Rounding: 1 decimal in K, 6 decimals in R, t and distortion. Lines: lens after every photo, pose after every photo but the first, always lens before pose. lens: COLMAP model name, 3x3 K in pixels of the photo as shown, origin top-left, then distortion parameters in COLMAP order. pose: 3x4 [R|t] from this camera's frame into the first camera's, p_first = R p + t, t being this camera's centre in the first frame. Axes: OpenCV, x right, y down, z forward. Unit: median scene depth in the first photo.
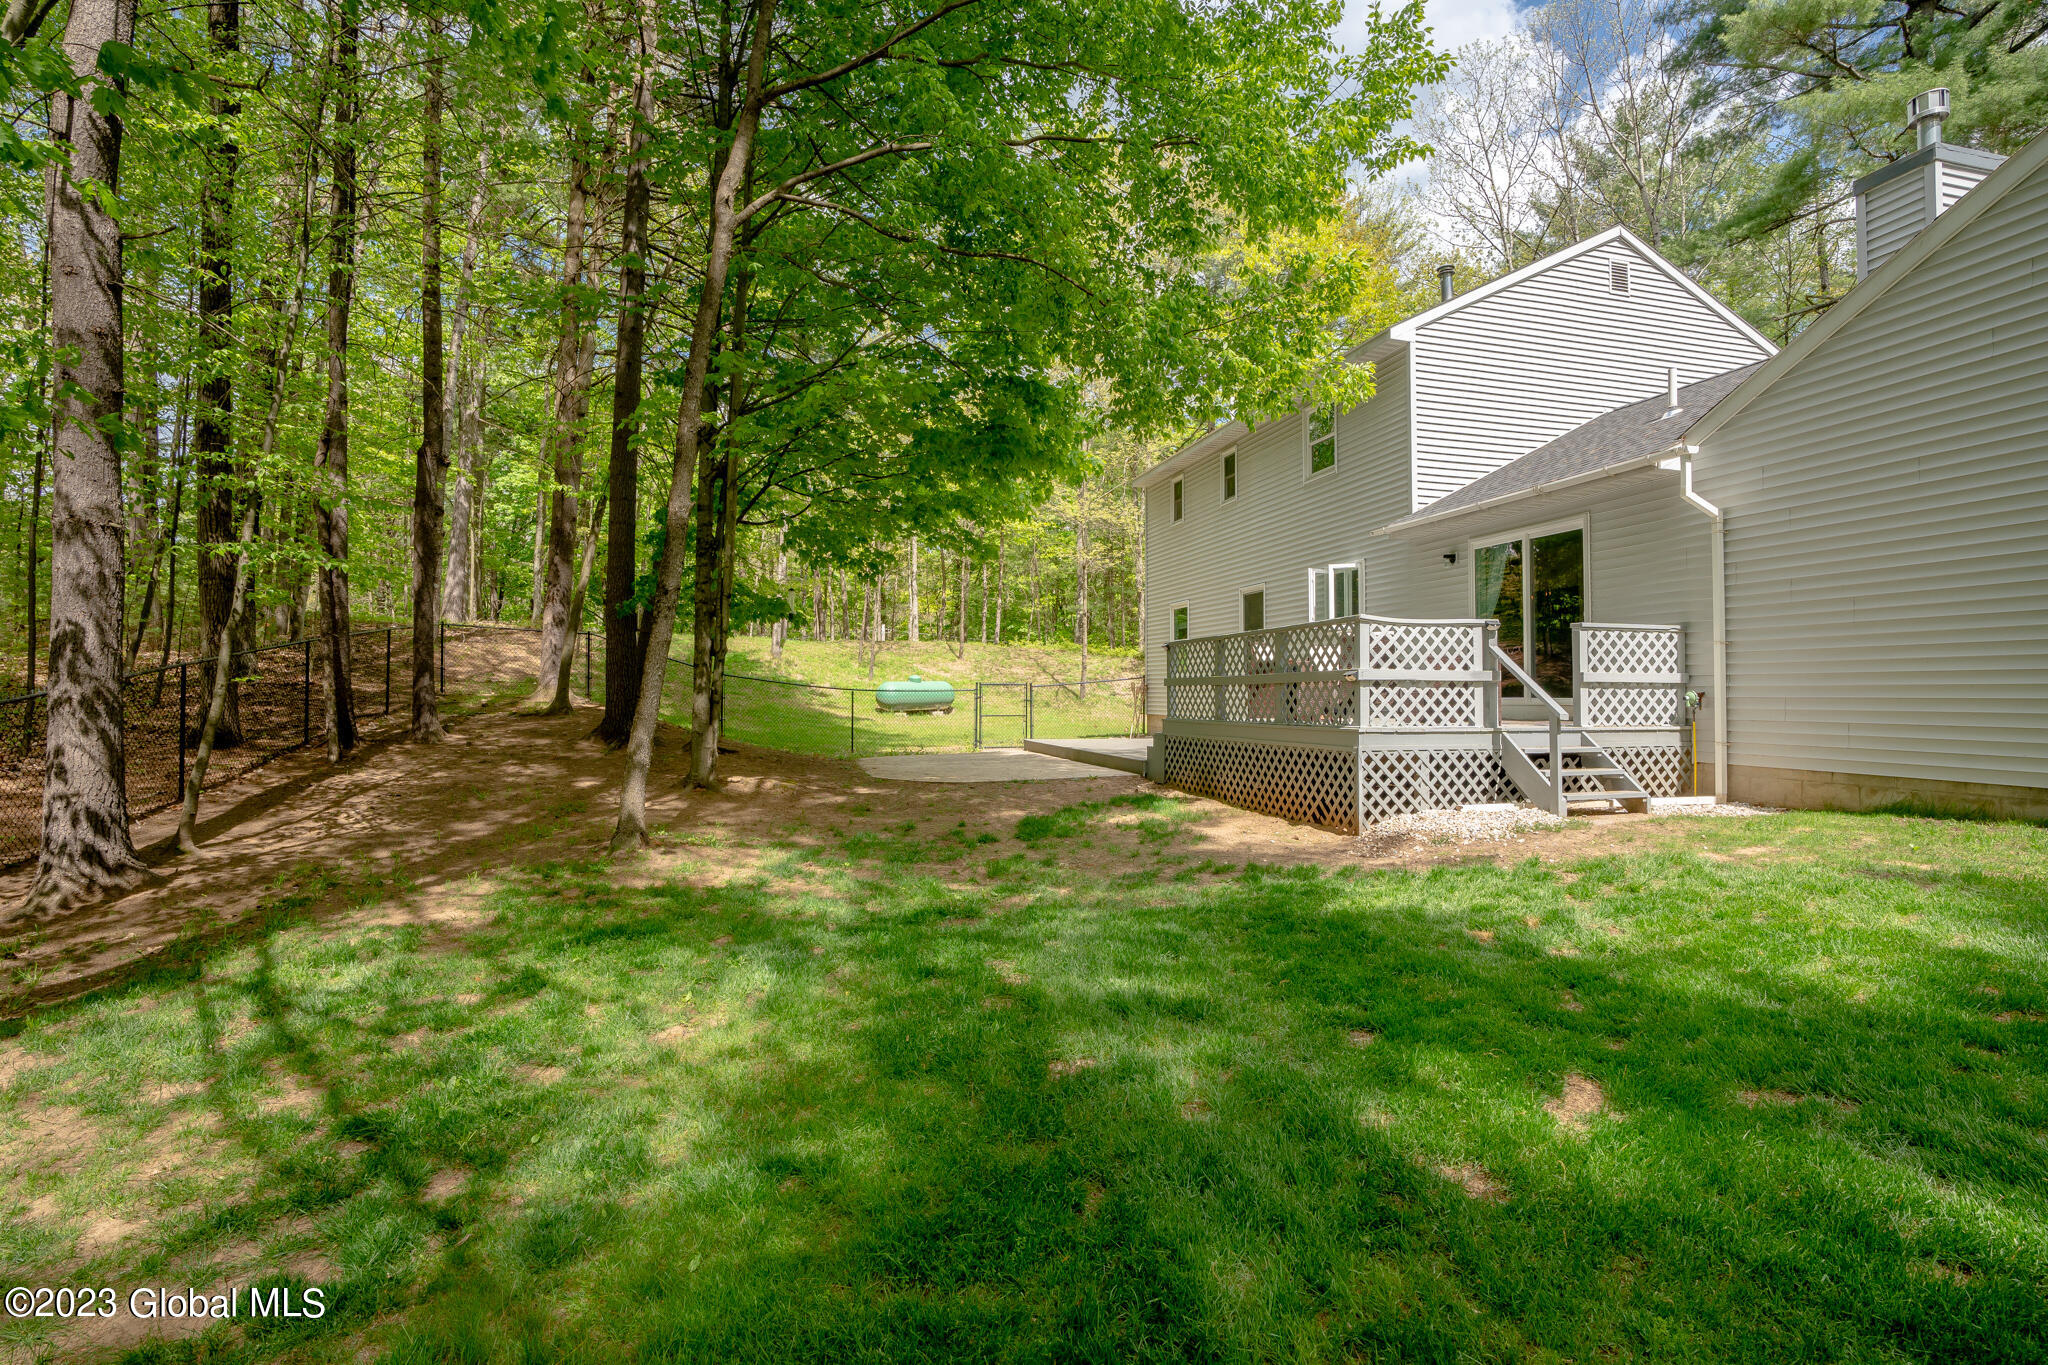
lens RADIAL K [[983.4, 0, 1024.0], [0, 983.4, 682.5], [0, 0, 1]] dist [-0.063579, 0.025508]
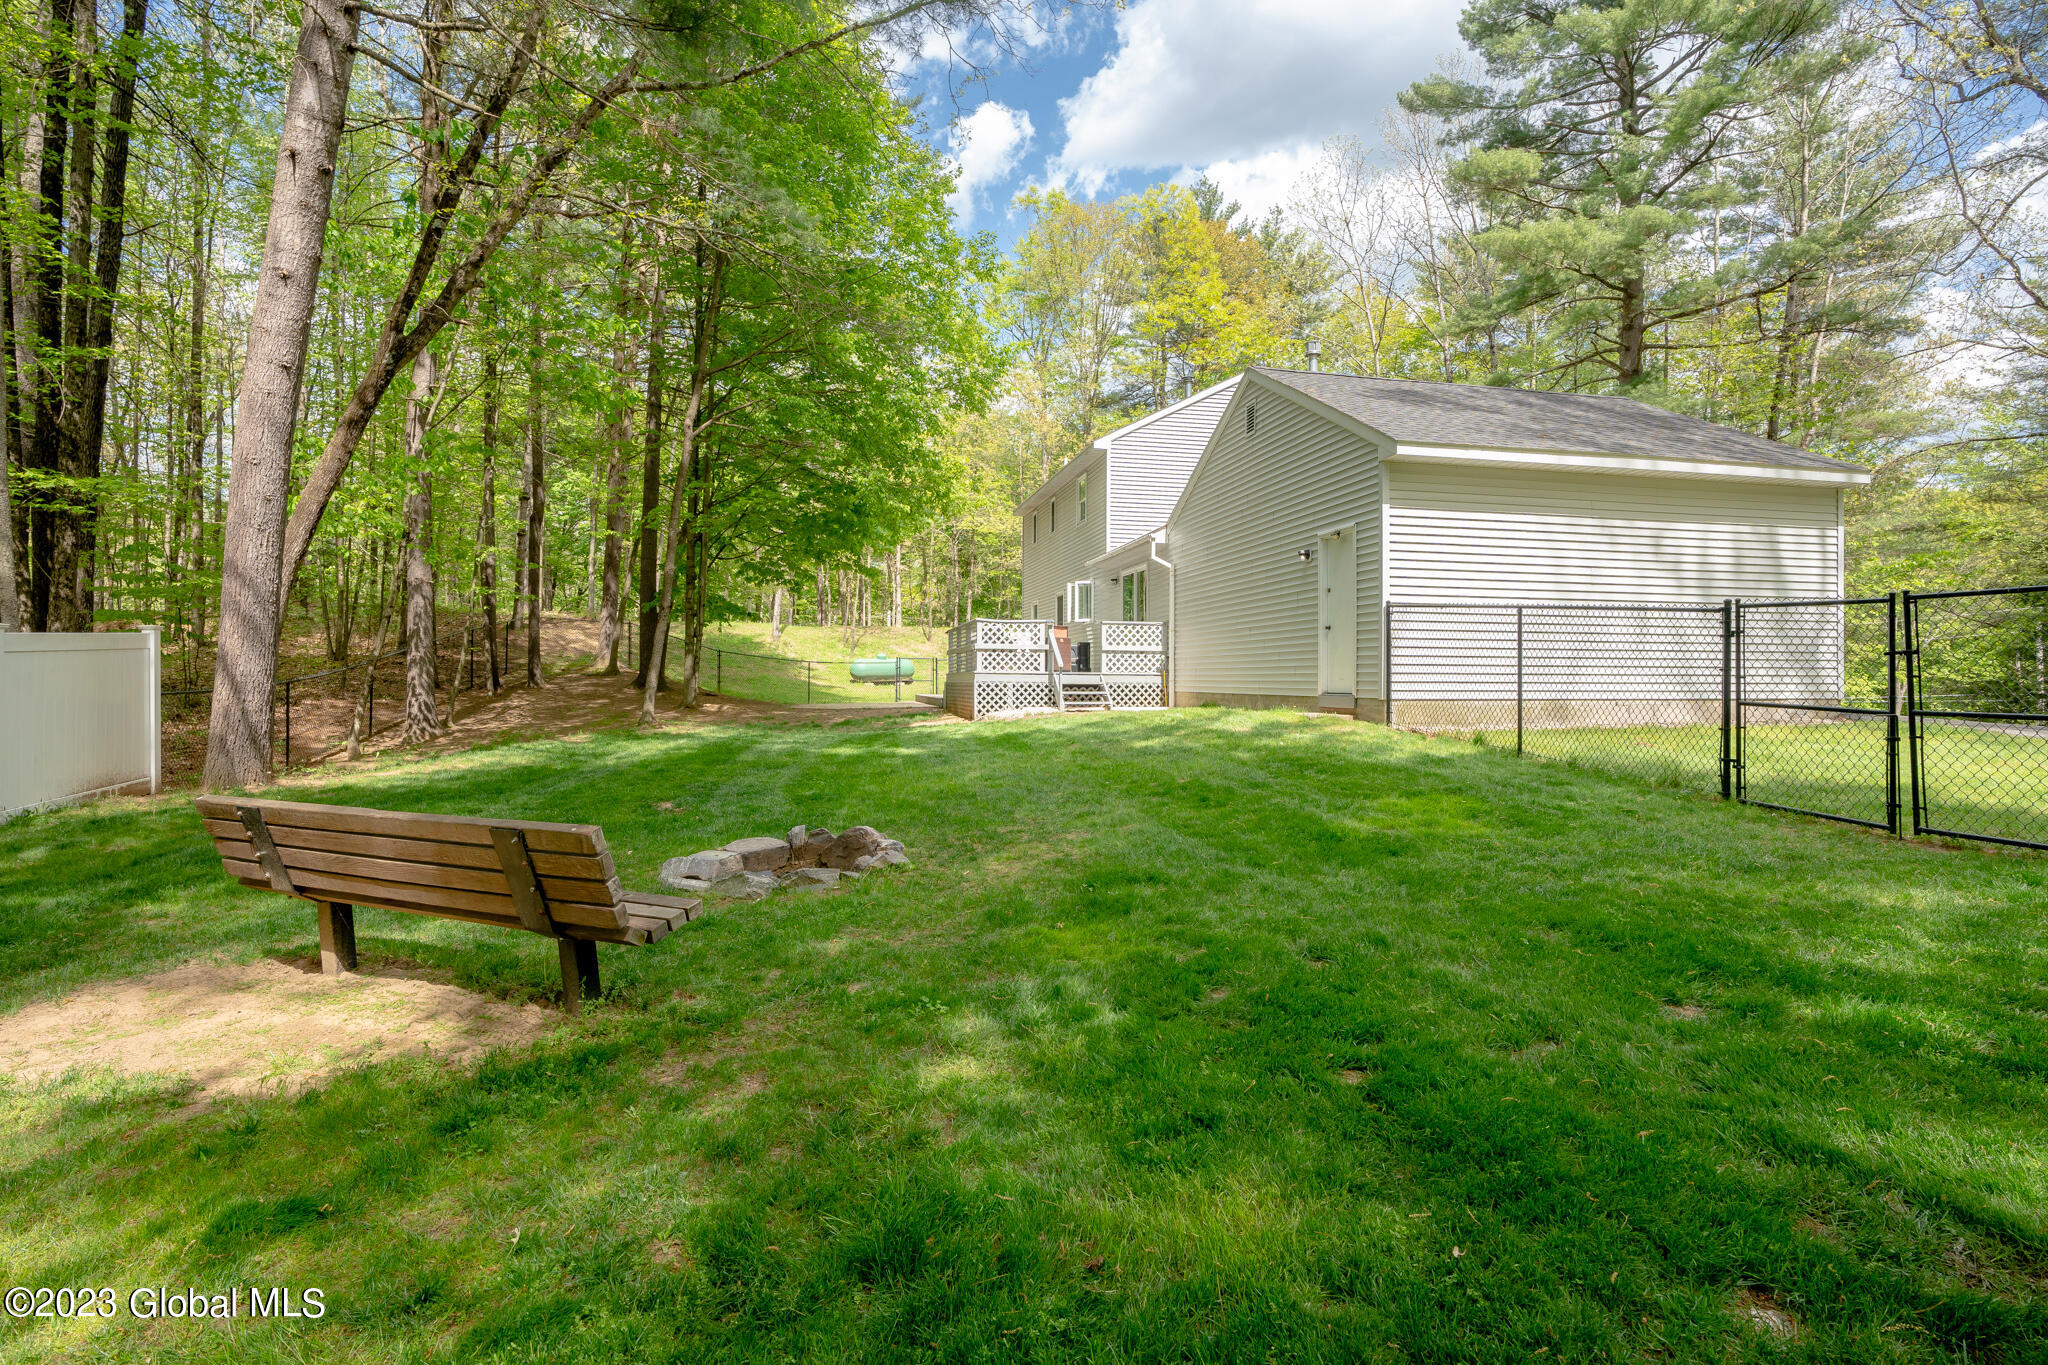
lens RADIAL K [[983.4, 0, 1024.0], [0, 983.4, 682.5], [0, 0, 1]] dist [-0.063579, 0.025508]
pose [[0.999234, 0.000906, -0.039111, 0.324181], [-0.000221, 0.999847, 0.017506, 0.020201], [0.039121, -0.017484, 0.999082, -0.708634]]
